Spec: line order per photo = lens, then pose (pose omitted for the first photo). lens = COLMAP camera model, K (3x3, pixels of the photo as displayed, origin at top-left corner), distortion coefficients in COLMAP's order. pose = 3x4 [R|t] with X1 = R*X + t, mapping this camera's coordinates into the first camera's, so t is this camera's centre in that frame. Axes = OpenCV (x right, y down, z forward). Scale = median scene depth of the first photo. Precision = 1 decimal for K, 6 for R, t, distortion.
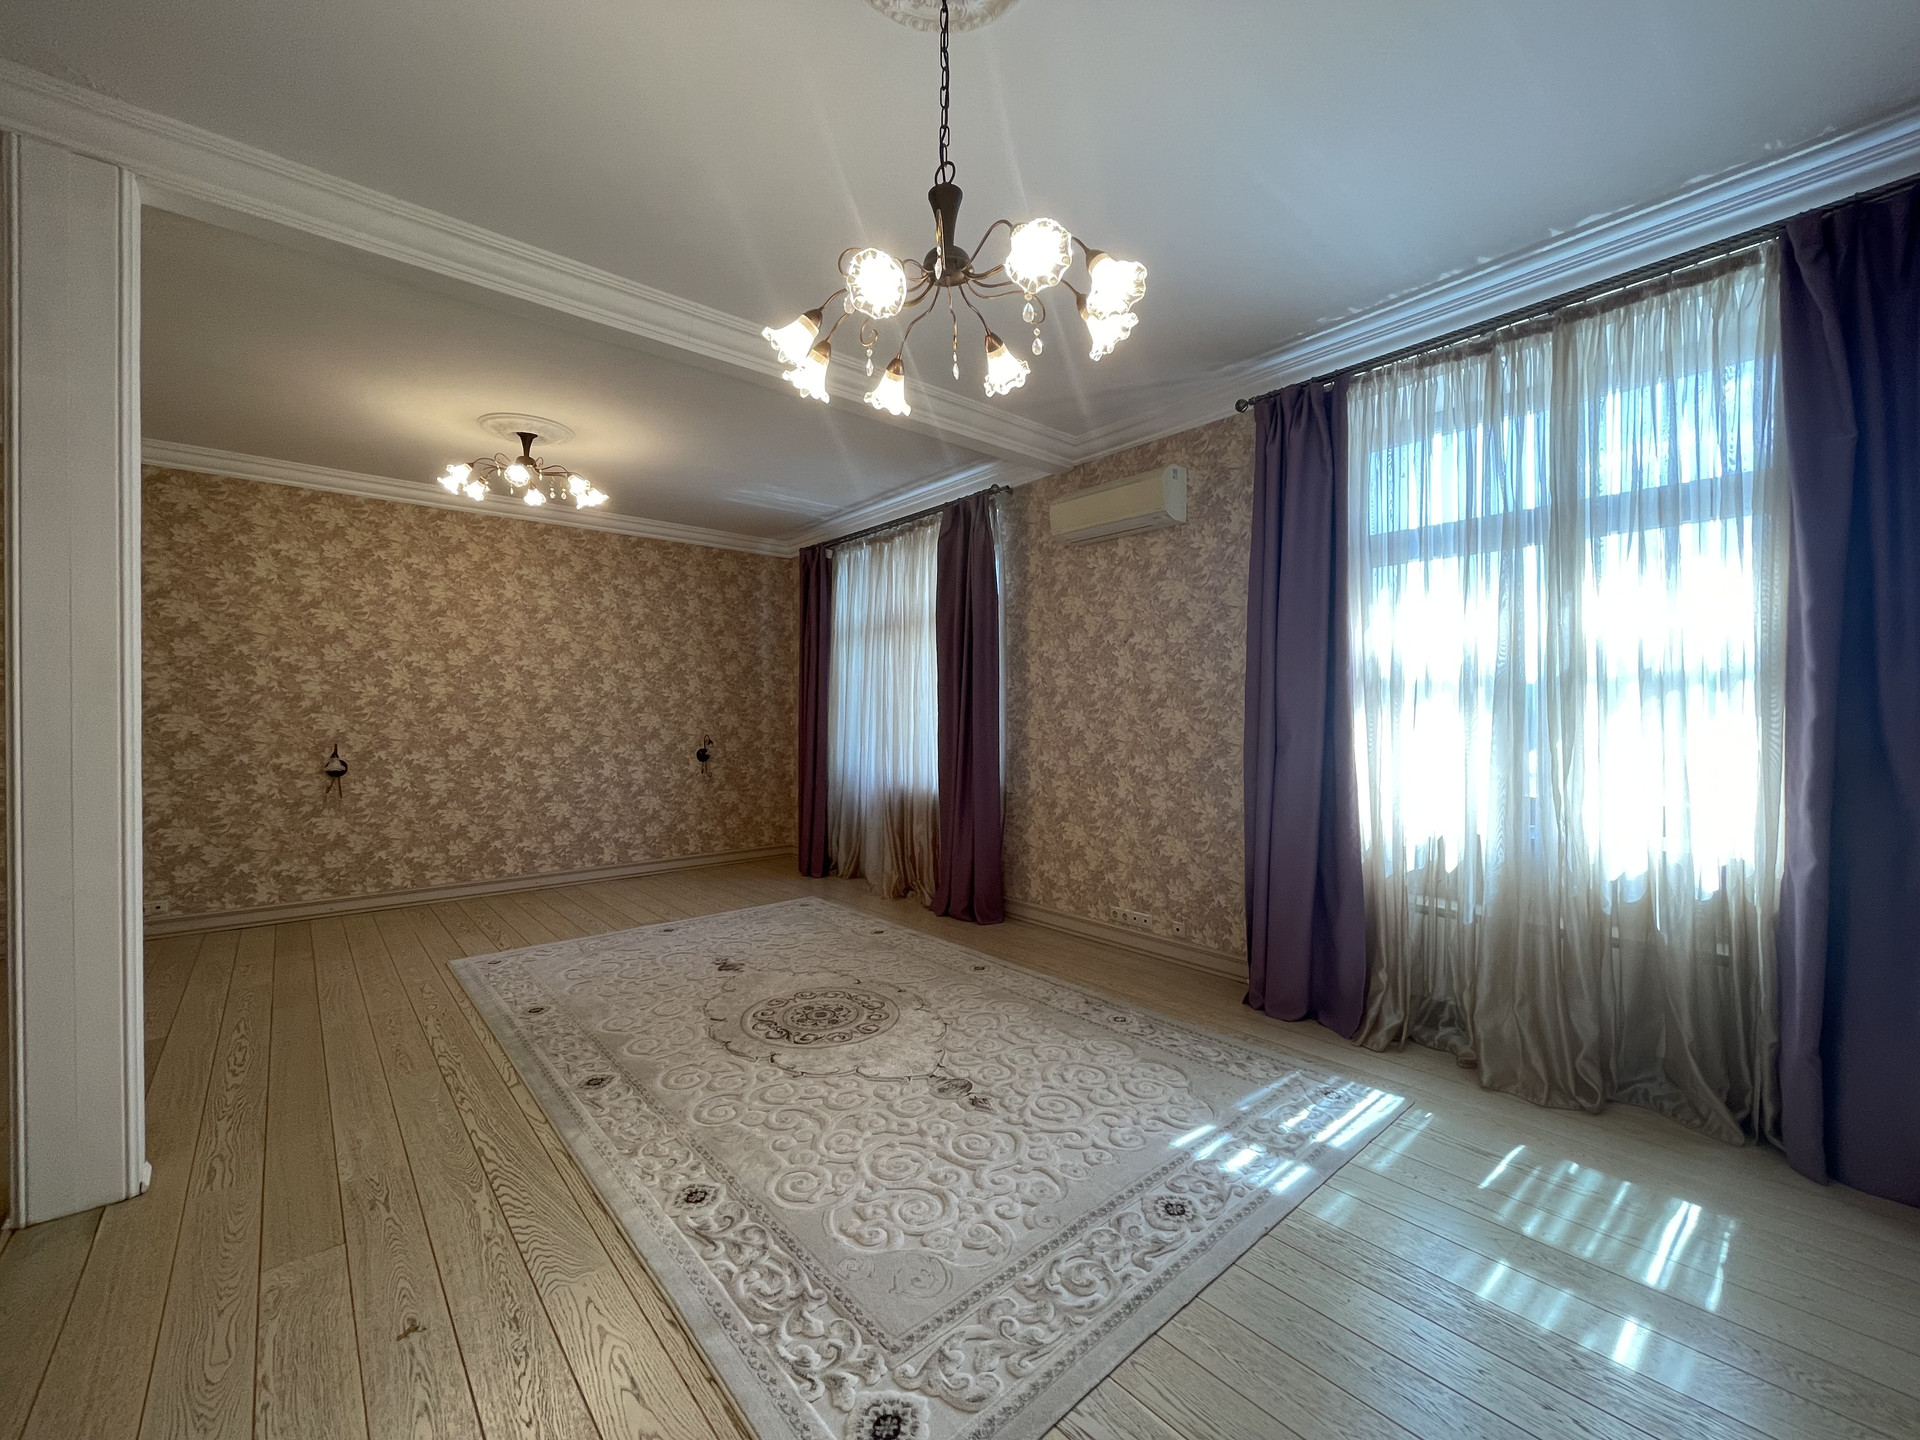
lens RADIAL K [[780.0, 0, 952.7], [0, 780.0, 716.8], [0, 0, 1]] dist [0.009046, -0.000091]
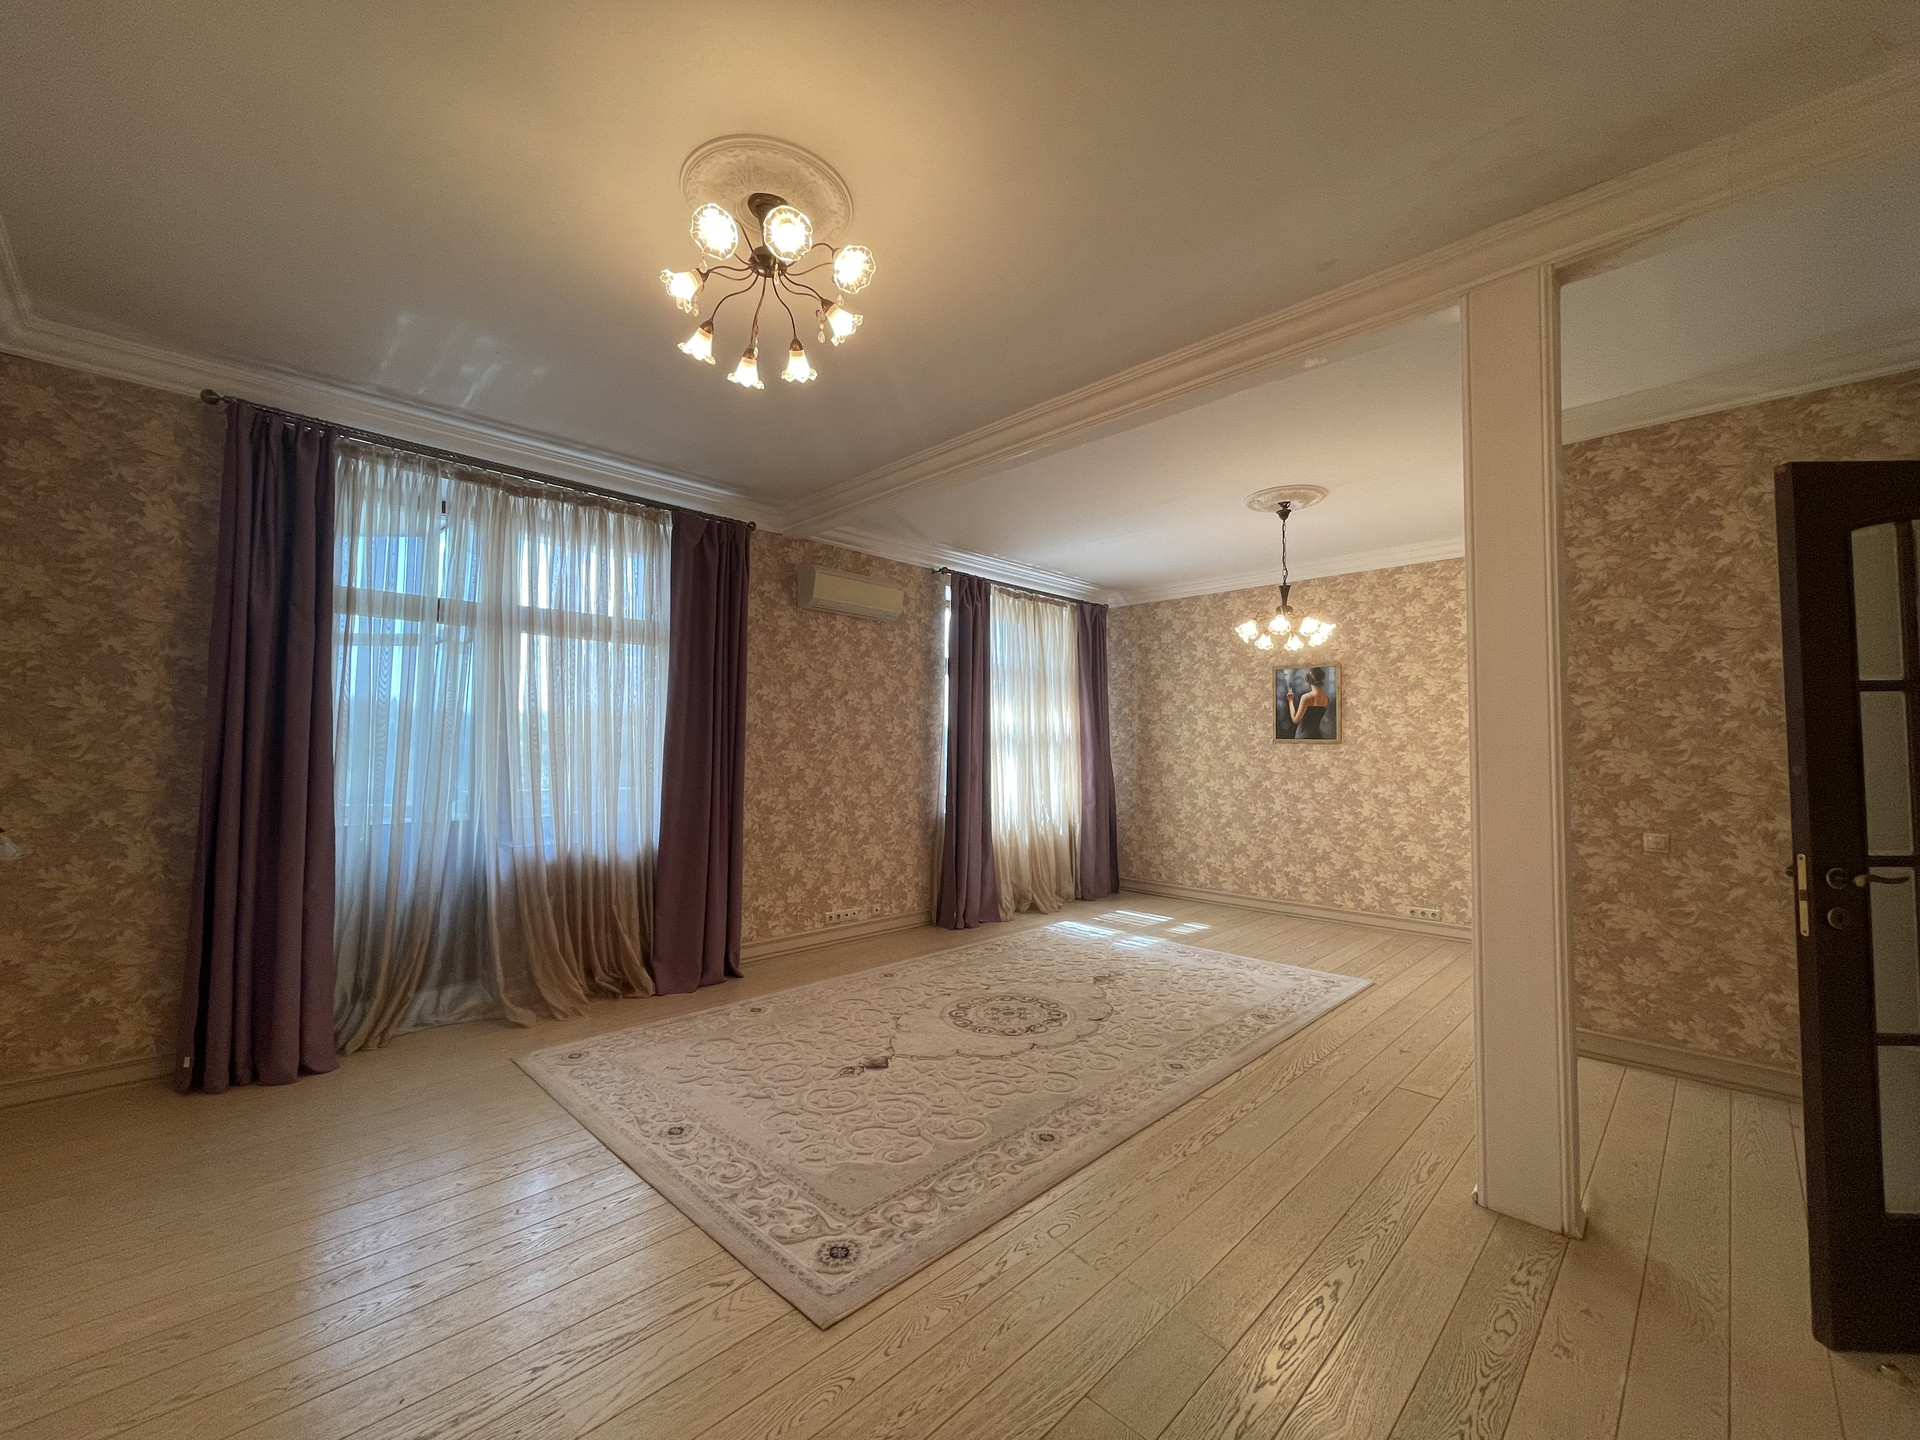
lens RADIAL K [[780.0, 0, 952.7], [0, 780.0, 716.8], [0, 0, 1]] dist [0.009046, -0.000091]
pose [[-0.082146, 0.045711, 0.995571, -1.076833], [-0.006388, 0.998903, -0.046391, -0.007404], [-0.996600, -0.010170, -0.081764, 0.944251]]
